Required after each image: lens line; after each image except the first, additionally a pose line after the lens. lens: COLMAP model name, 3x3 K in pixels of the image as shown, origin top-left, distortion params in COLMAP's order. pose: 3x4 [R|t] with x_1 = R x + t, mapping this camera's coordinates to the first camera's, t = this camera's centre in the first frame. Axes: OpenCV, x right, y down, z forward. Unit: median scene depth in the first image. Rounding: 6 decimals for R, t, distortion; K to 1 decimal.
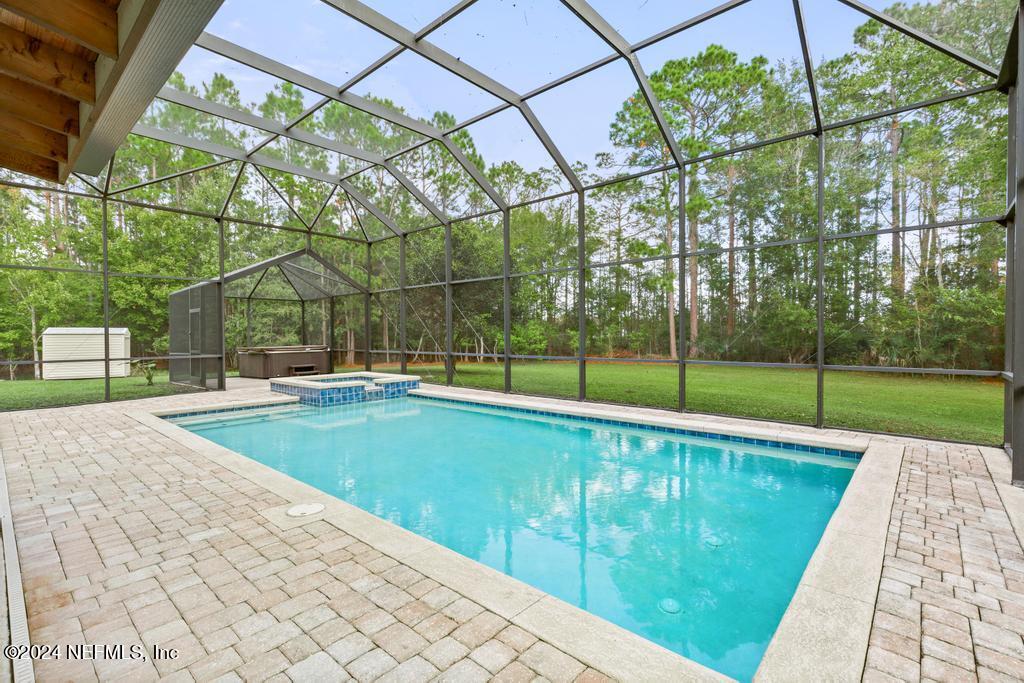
lens RADIAL K [[467.6, 0, 516.7], [0, 467.6, 338.3], [0, 0, 1]] dist [0.002030, 0.000478]
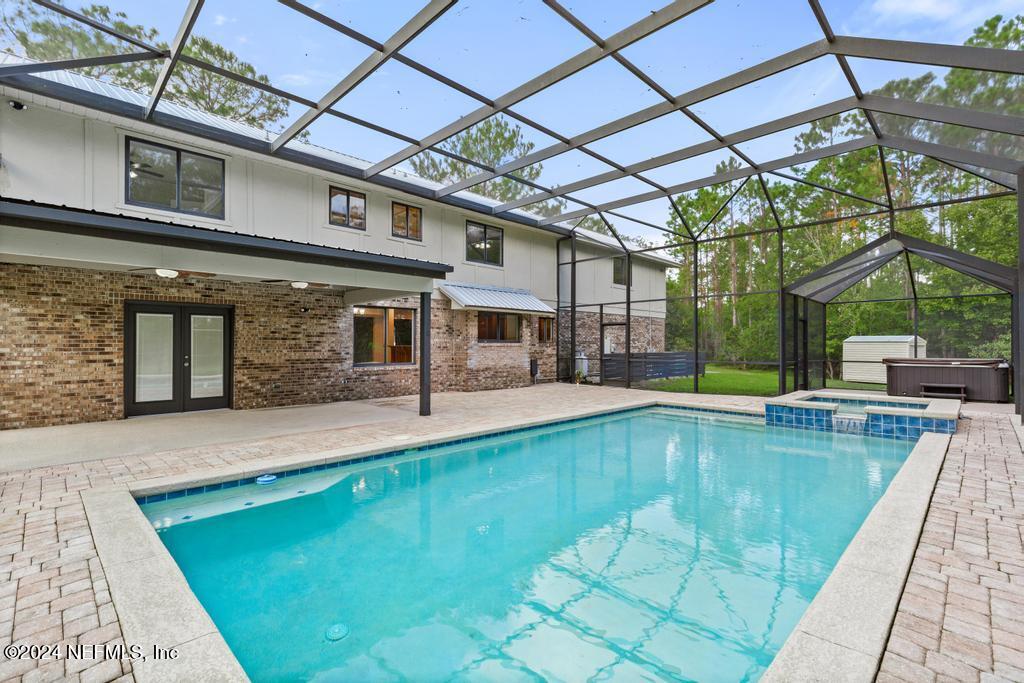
lens RADIAL K [[467.6, 0, 516.7], [0, 467.6, 338.3], [0, 0, 1]] dist [0.002030, 0.000478]
pose [[-0.056445, -0.007669, -0.998376, 1.794059], [-0.006883, 0.999950, -0.007292, -0.032051], [0.998382, 0.006460, -0.056495, 2.001107]]
